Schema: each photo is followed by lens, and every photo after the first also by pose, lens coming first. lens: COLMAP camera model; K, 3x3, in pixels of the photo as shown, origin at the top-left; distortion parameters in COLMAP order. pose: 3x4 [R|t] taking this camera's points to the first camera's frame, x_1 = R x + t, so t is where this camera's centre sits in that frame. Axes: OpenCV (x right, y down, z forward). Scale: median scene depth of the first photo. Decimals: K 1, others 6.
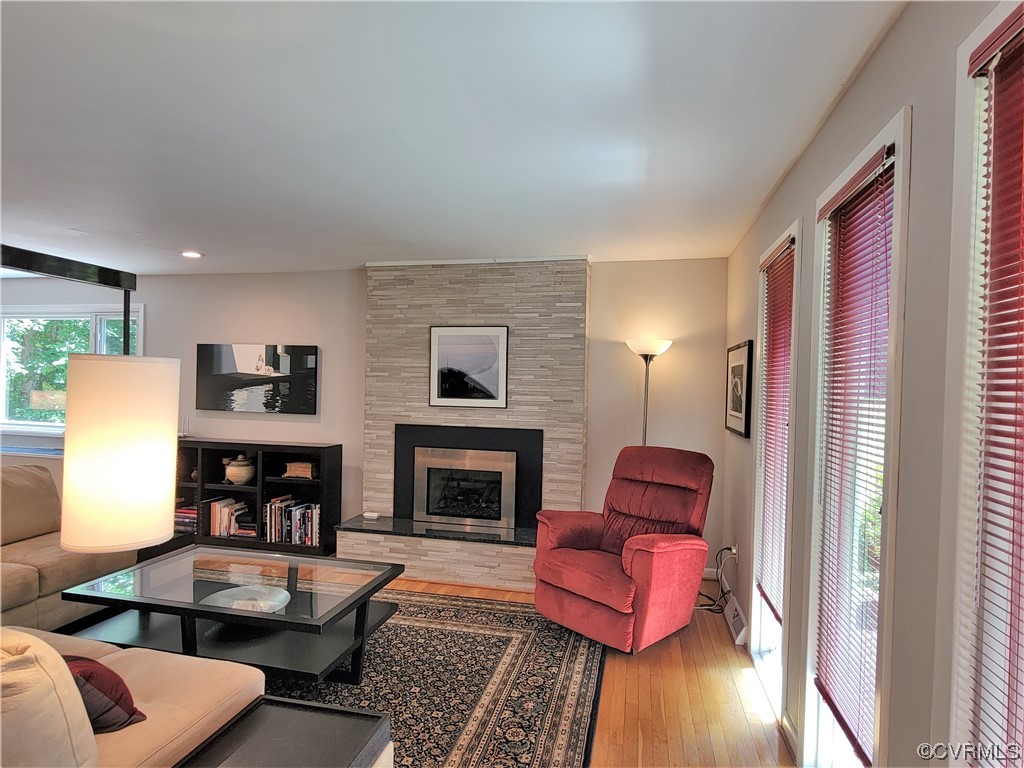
lens RADIAL K [[563.4, 0, 514.1], [0, 563.4, 389.4], [0, 0, 1]] dist [0.003331, -0.003631]
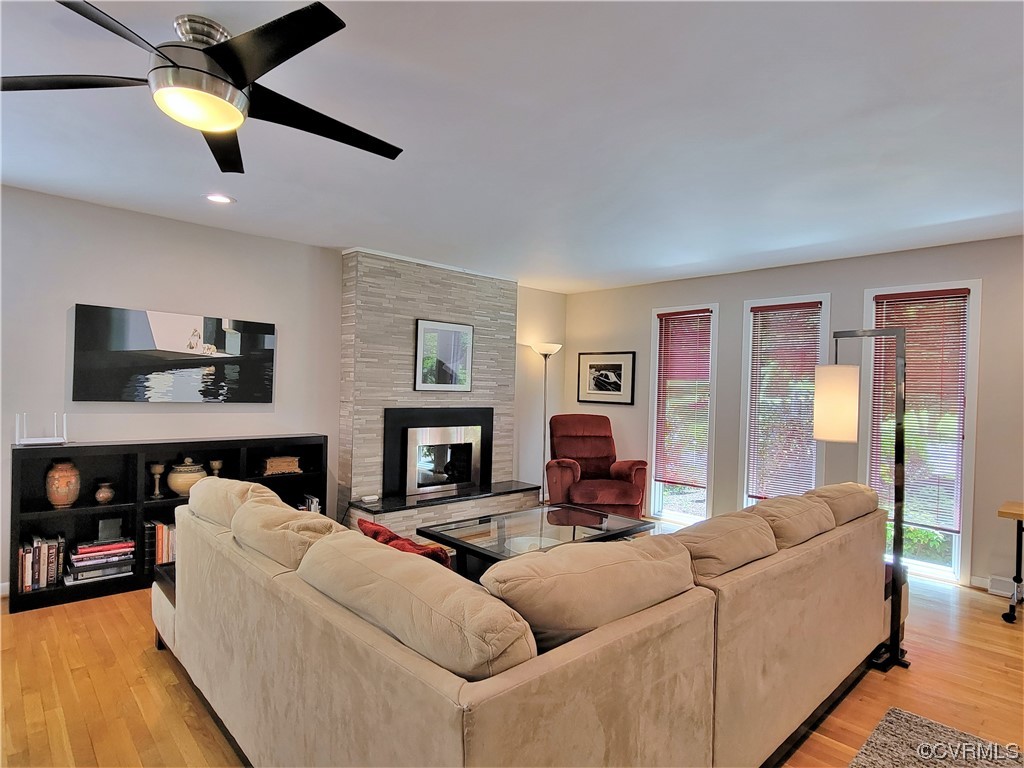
lens RADIAL K [[563.4, 0, 514.1], [0, 563.4, 389.4], [0, 0, 1]] dist [0.003331, -0.003631]
pose [[0.557450, -0.010429, 0.830145, -0.941953], [-0.010472, 0.999753, 0.019592, 0.003078], [-0.830144, -0.019615, 0.557203, 0.215873]]
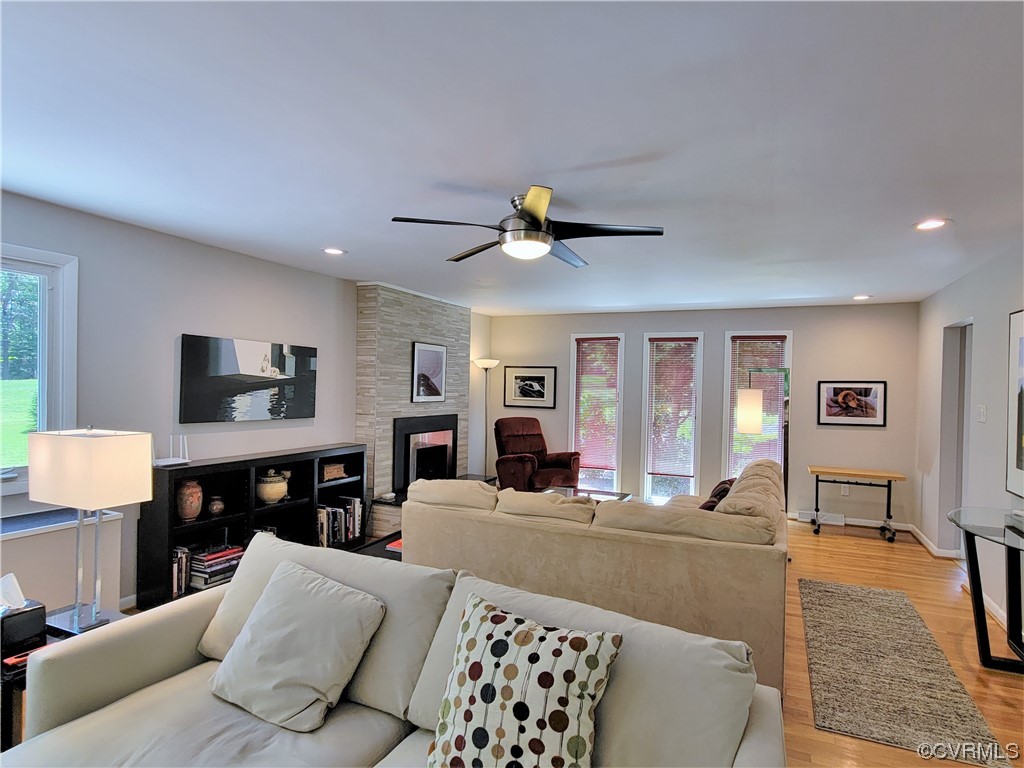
lens RADIAL K [[563.4, 0, 514.1], [0, 563.4, 389.4], [0, 0, 1]] dist [0.003331, -0.003631]
pose [[0.207684, -0.024450, 0.977890, -1.350244], [-0.012346, 0.999542, 0.027614, -0.039234], [-0.978118, -0.017808, 0.207288, 0.488422]]
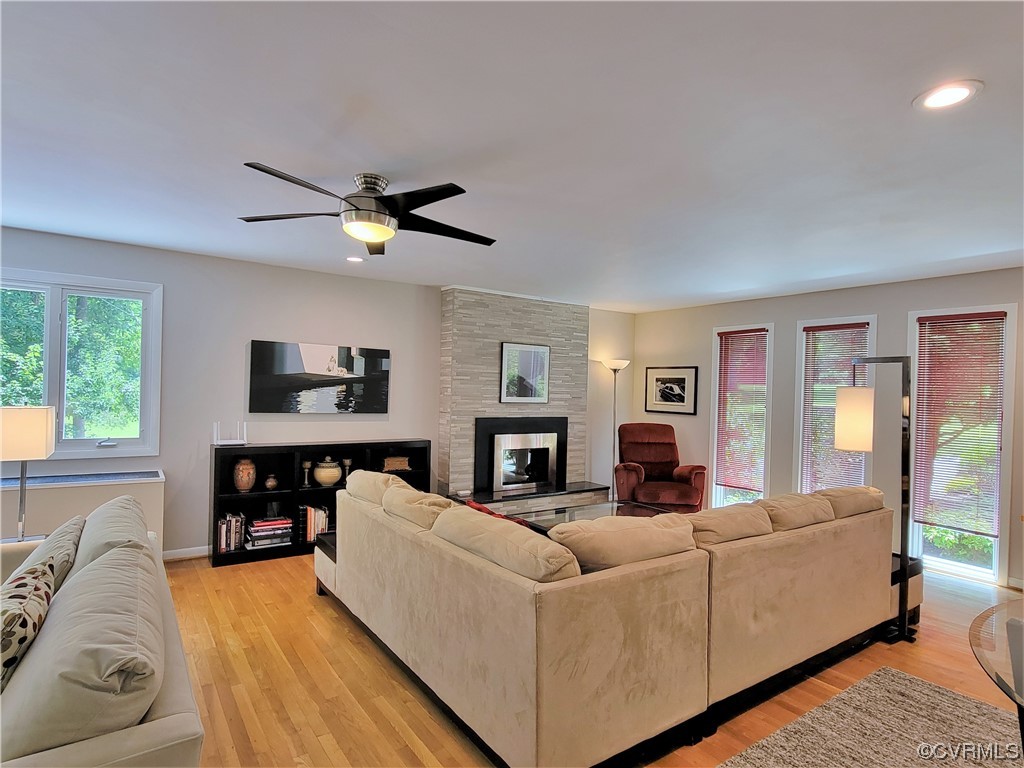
lens RADIAL K [[563.4, 0, 514.1], [0, 563.4, 389.4], [0, 0, 1]] dist [0.003331, -0.003631]
pose [[0.669373, -0.005059, 0.742909, -1.078892], [-0.007338, 0.999883, 0.013421, -0.019276], [-0.742890, -0.014435, 0.669257, 0.098512]]
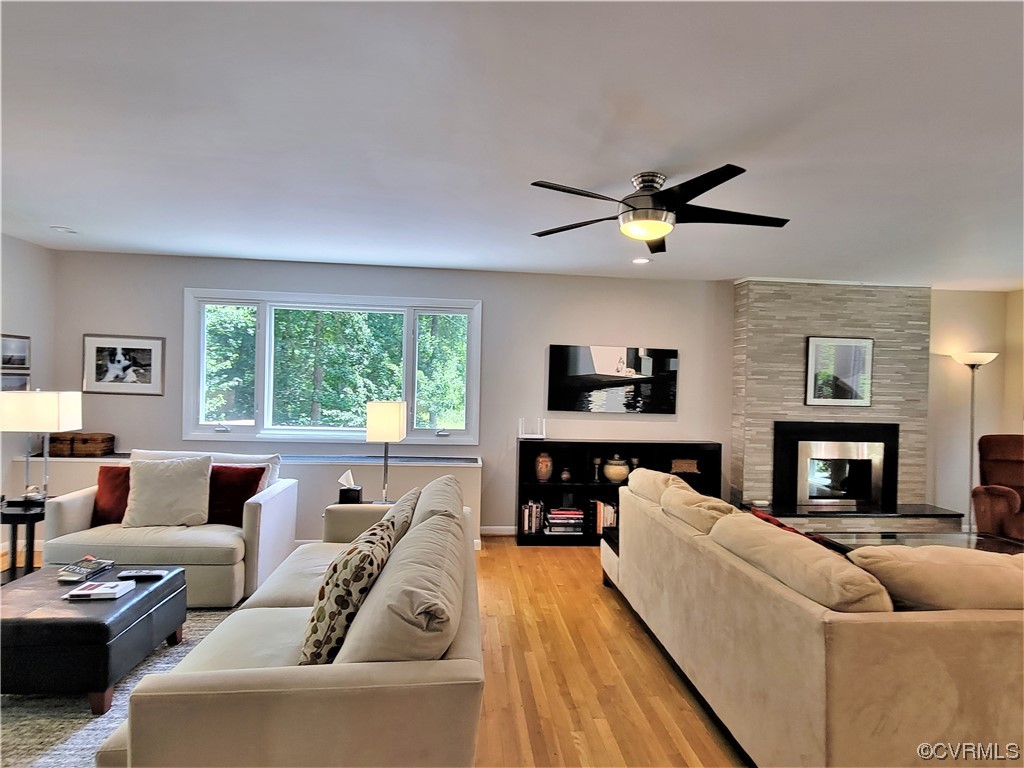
lens RADIAL K [[563.4, 0, 514.1], [0, 563.4, 389.4], [0, 0, 1]] dist [0.003331, -0.003631]
pose [[0.949598, -0.001242, 0.313468, -1.059276], [-0.002139, 0.999943, 0.010439, -0.013654], [-0.313463, -0.010584, 0.949541, 0.087955]]
